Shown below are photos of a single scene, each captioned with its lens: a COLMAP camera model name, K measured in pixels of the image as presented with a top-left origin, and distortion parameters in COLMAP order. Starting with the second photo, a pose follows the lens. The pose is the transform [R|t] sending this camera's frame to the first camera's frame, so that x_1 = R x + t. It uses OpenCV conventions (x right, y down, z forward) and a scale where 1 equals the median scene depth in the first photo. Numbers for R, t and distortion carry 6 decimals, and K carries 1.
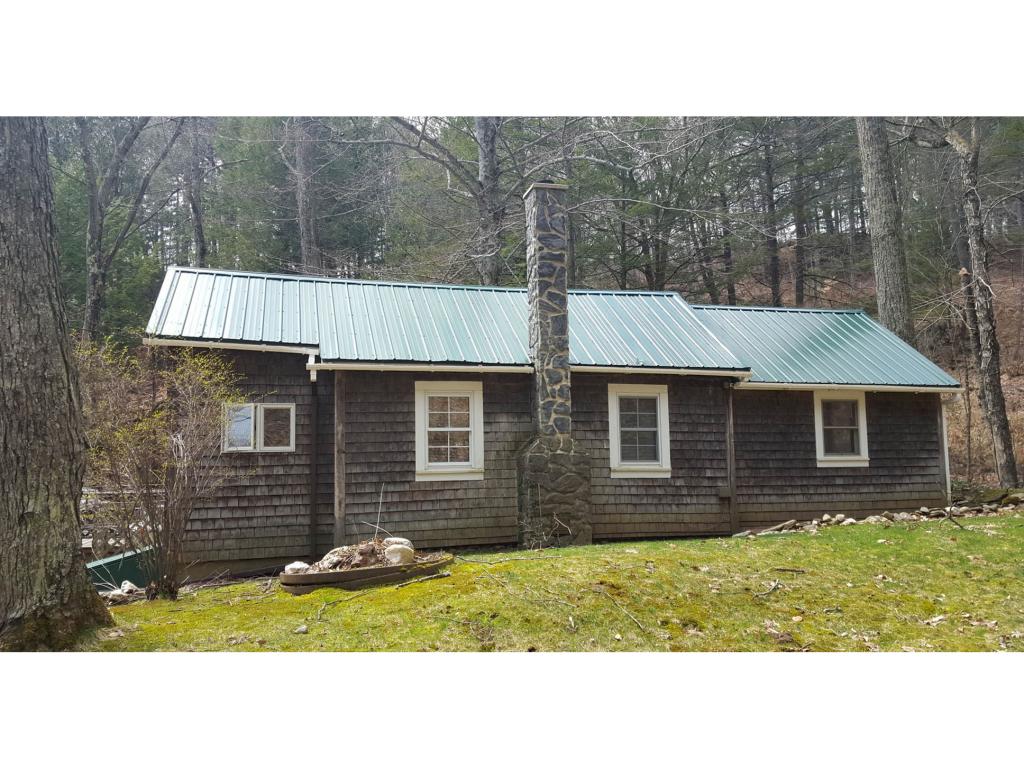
lens RADIAL K [[801.3, 0, 514.0], [0, 801.3, 387.8], [0, 0, 1]] dist [0.046863, -0.019766]
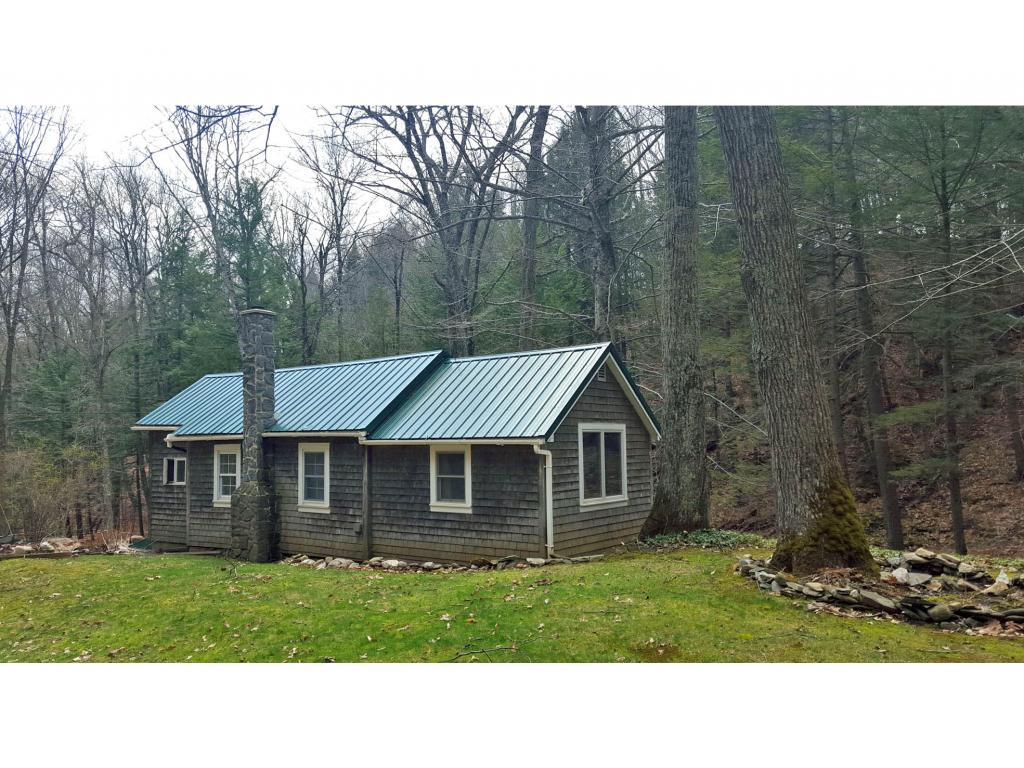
lens RADIAL K [[801.3, 0, 506.8], [0, 801.3, 389.6], [0, 0, 1]] dist [0.046863, -0.019766]
pose [[0.645512, -0.069221, -0.760607, 1.408920], [0.030073, 0.997416, -0.065249, 0.003853], [0.763158, 0.019245, 0.645925, 0.366782]]
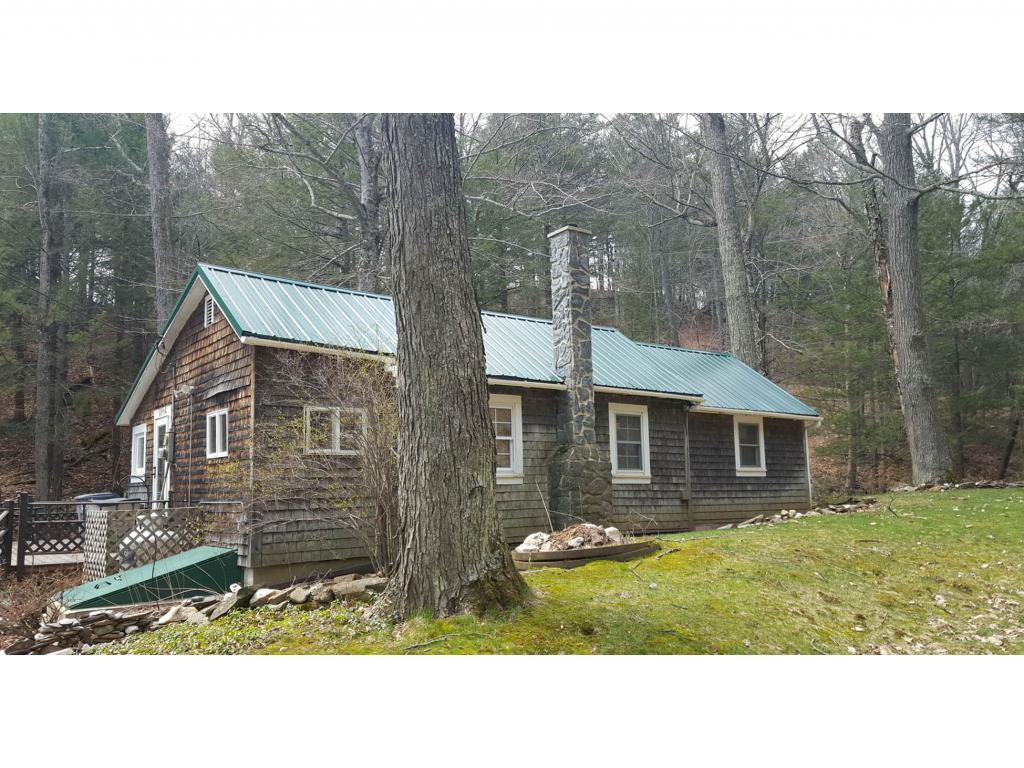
lens RADIAL K [[801.3, 0, 509.5], [0, 801.3, 384.3], [0, 0, 1]] dist [0.046863, -0.019766]
pose [[0.923821, 0.048548, 0.379734, -0.458426], [-0.032643, 0.998303, -0.048215, 0.029314], [-0.381431, 0.032146, 0.923838, -0.024115]]
